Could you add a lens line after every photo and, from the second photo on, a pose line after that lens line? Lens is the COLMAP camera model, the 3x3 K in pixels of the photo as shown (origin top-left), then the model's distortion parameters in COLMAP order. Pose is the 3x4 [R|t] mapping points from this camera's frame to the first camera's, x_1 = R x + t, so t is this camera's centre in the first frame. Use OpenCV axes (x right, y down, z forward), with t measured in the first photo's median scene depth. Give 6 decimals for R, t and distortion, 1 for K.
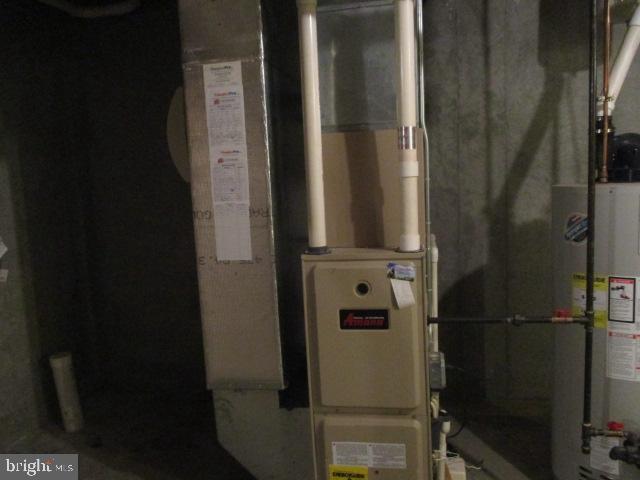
lens RADIAL K [[545.0, 0, 320.0], [0, 545.0, 240.0], [0, 0, 1]] dist [-0.017292, 0.005725]
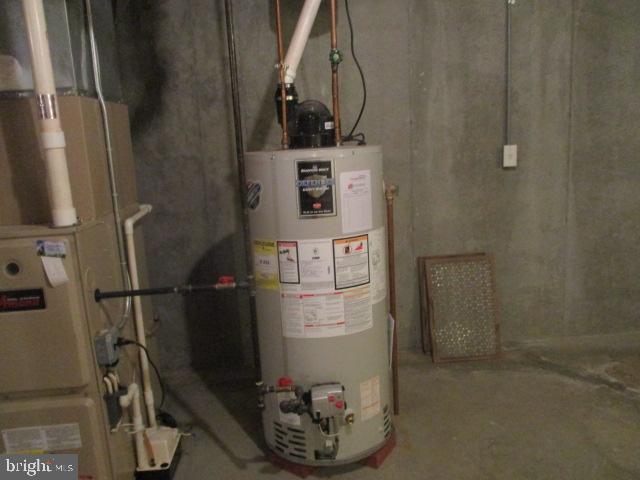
lens RADIAL K [[545.0, 0, 320.0], [0, 545.0, 240.0], [0, 0, 1]] dist [-0.017292, 0.005725]
pose [[0.973015, -0.056104, 0.223815, 0.380809], [0.042073, 0.996867, 0.066979, -0.000479], [-0.226872, -0.055755, 0.972327, -0.030729]]
